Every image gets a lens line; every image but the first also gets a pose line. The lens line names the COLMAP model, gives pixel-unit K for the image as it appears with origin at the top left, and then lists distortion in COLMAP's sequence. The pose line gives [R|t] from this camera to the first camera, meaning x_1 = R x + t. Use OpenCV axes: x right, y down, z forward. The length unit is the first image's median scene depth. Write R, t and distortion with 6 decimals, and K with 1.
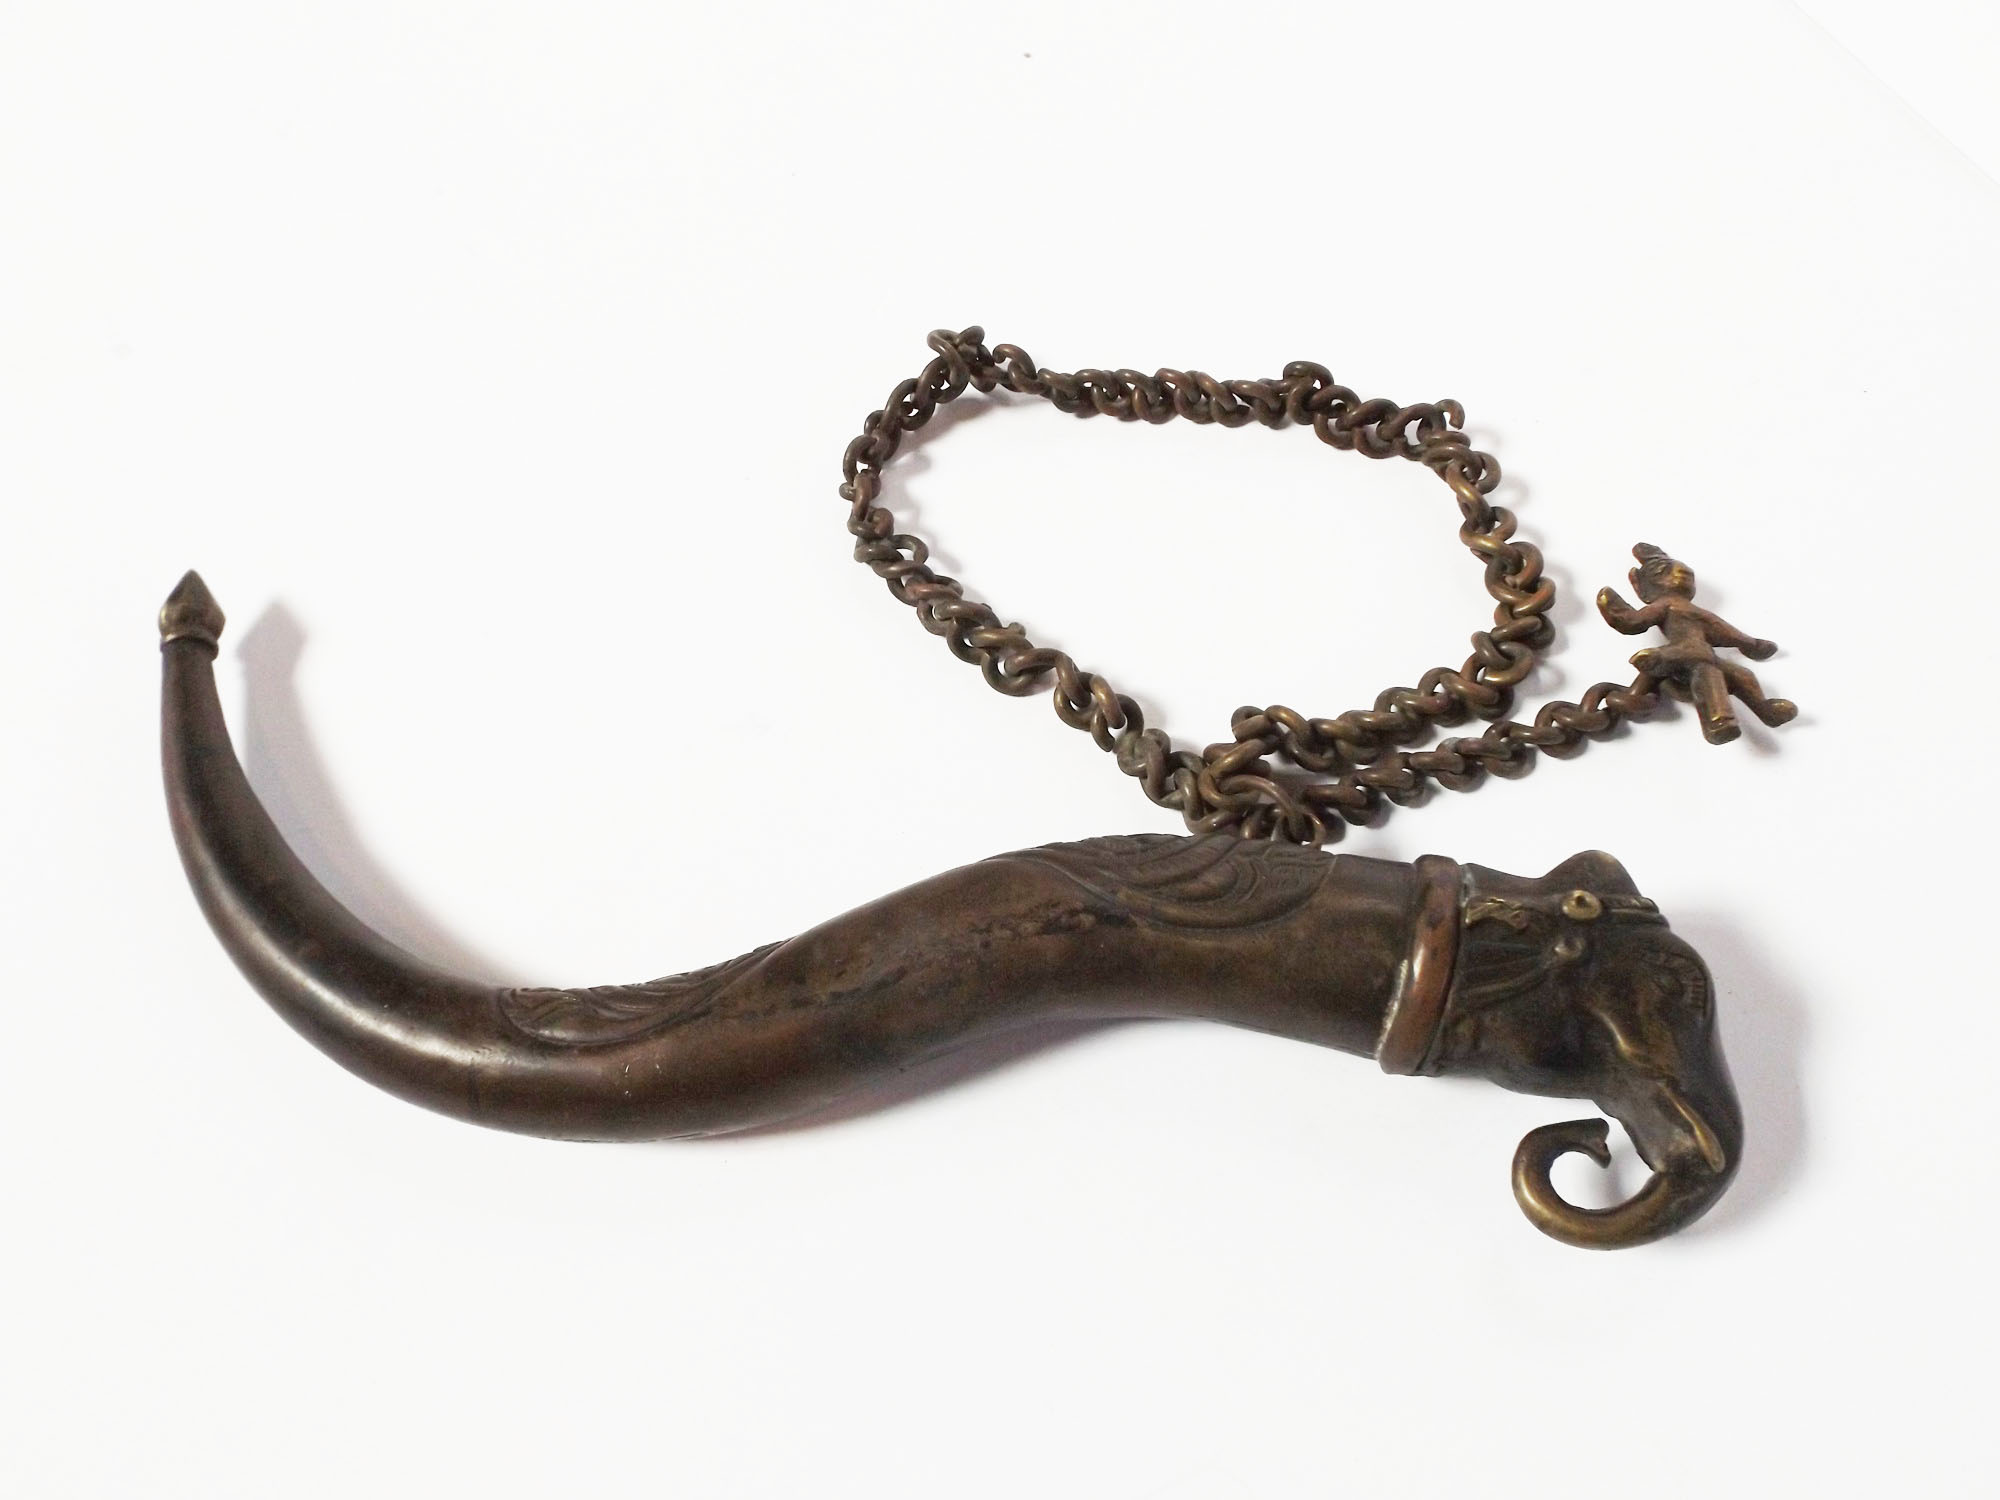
lens RADIAL K [[1416.5, 0, 1000.0], [0, 1416.5, 750.0], [0, 0, 1]] dist [0.041391, -0.078886]
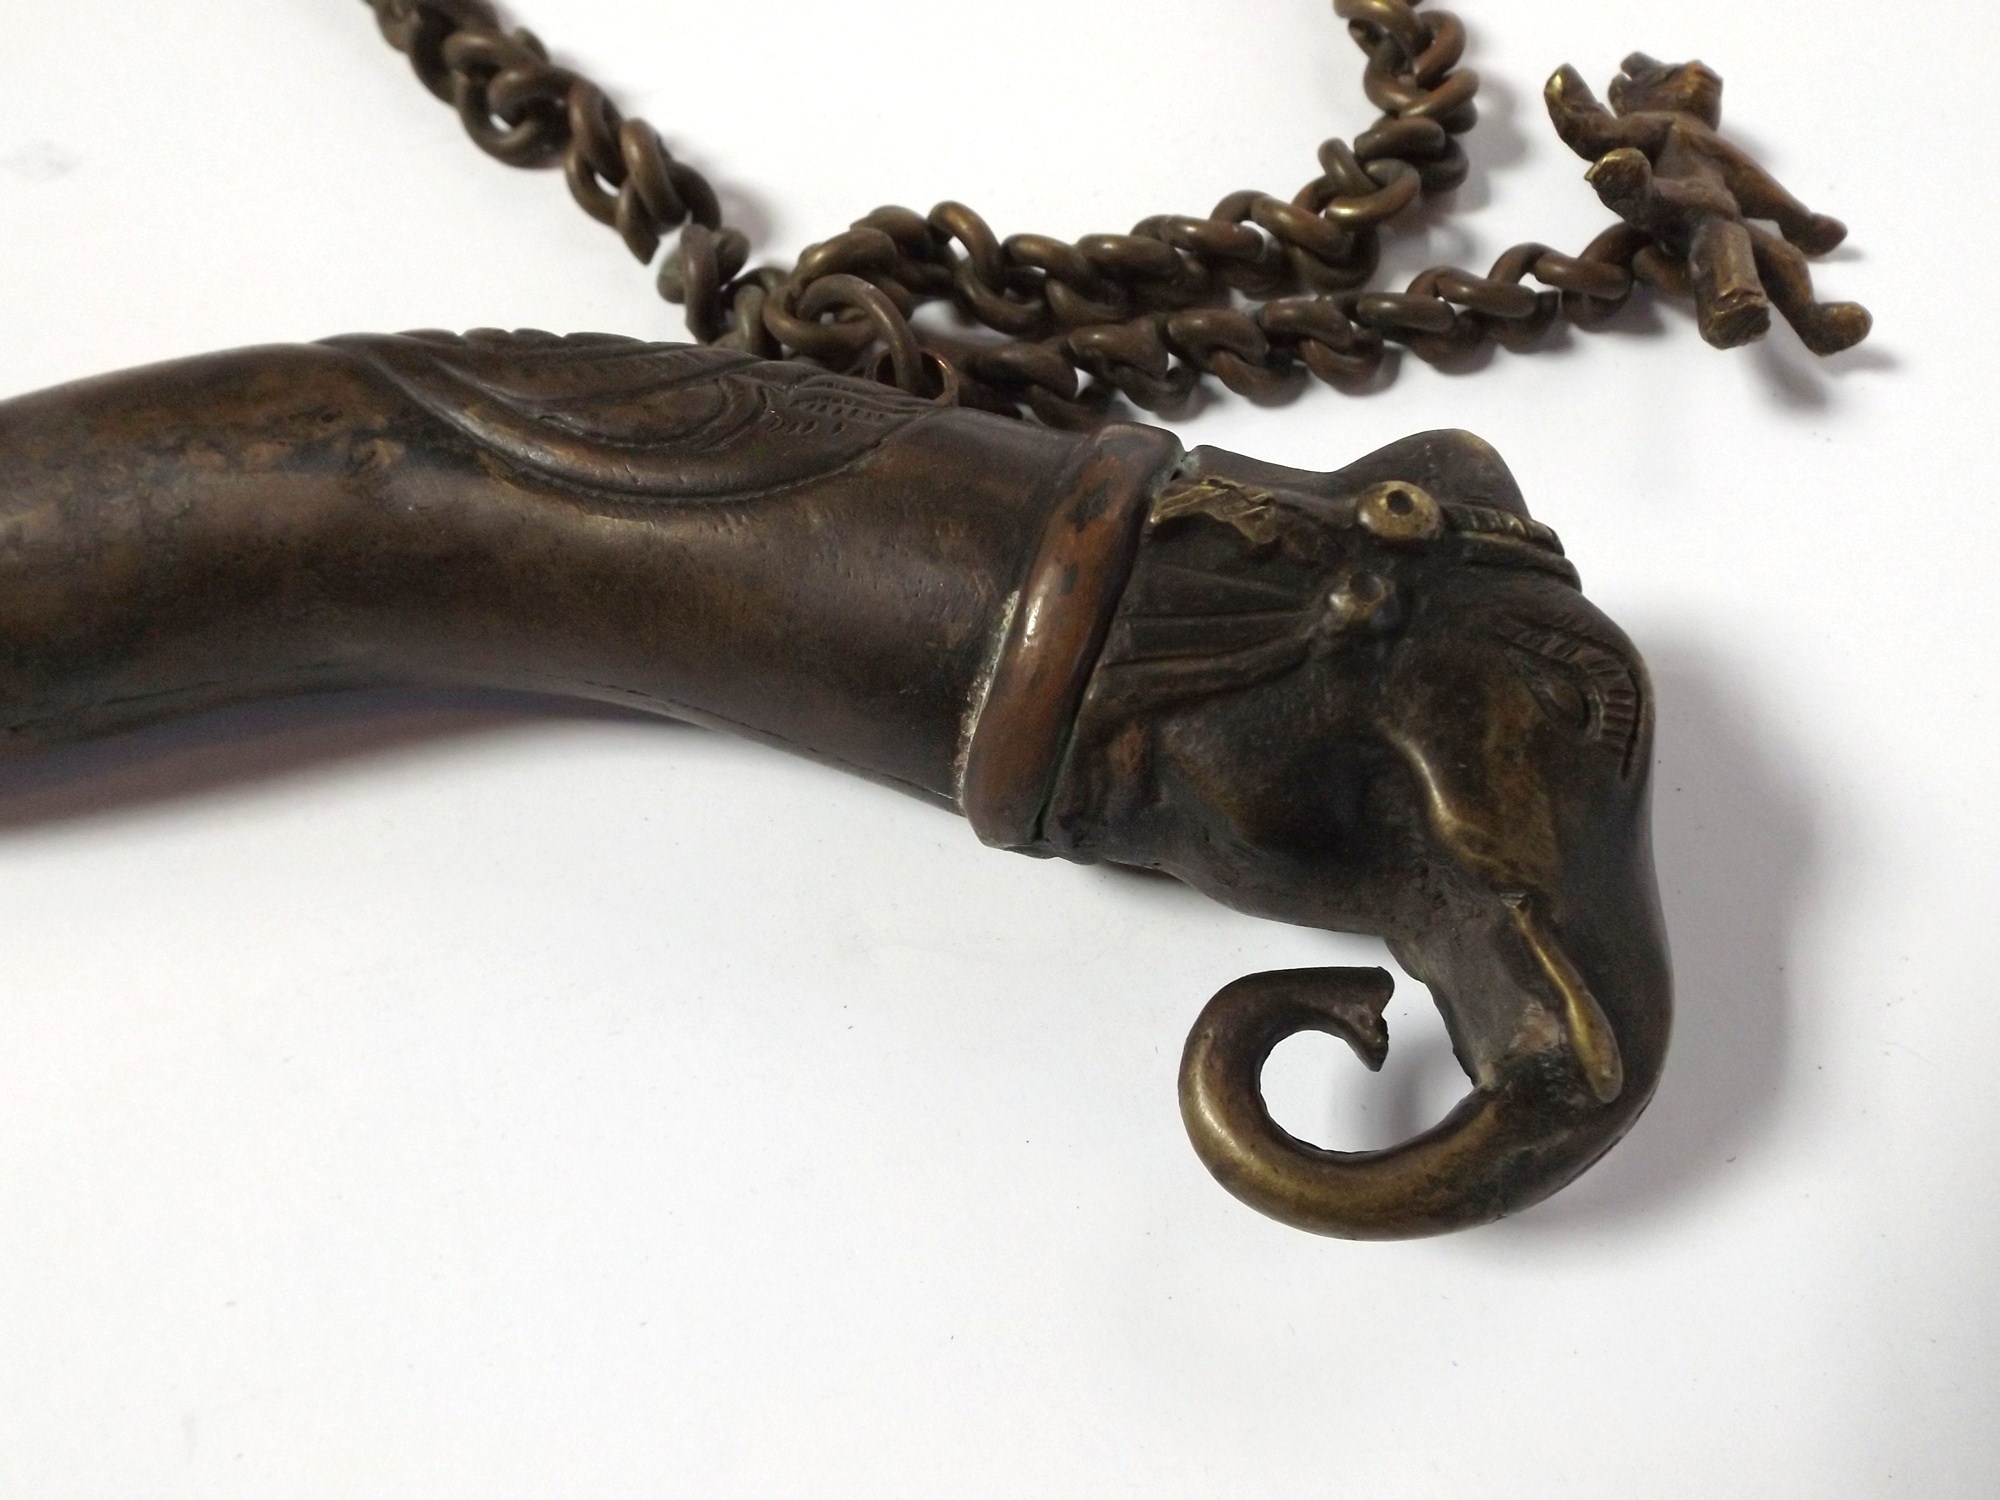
lens RADIAL K [[1413.6, 0, 1000.0], [0, 1413.6, 750.0], [0, 0, 1]] dist [0.000756, -0.001800]
pose [[0.993252, 0.113734, 0.022694, 0.276186], [-0.115035, 0.991025, 0.068090, 0.168899], [-0.014747, -0.070241, 0.997421, 0.534514]]
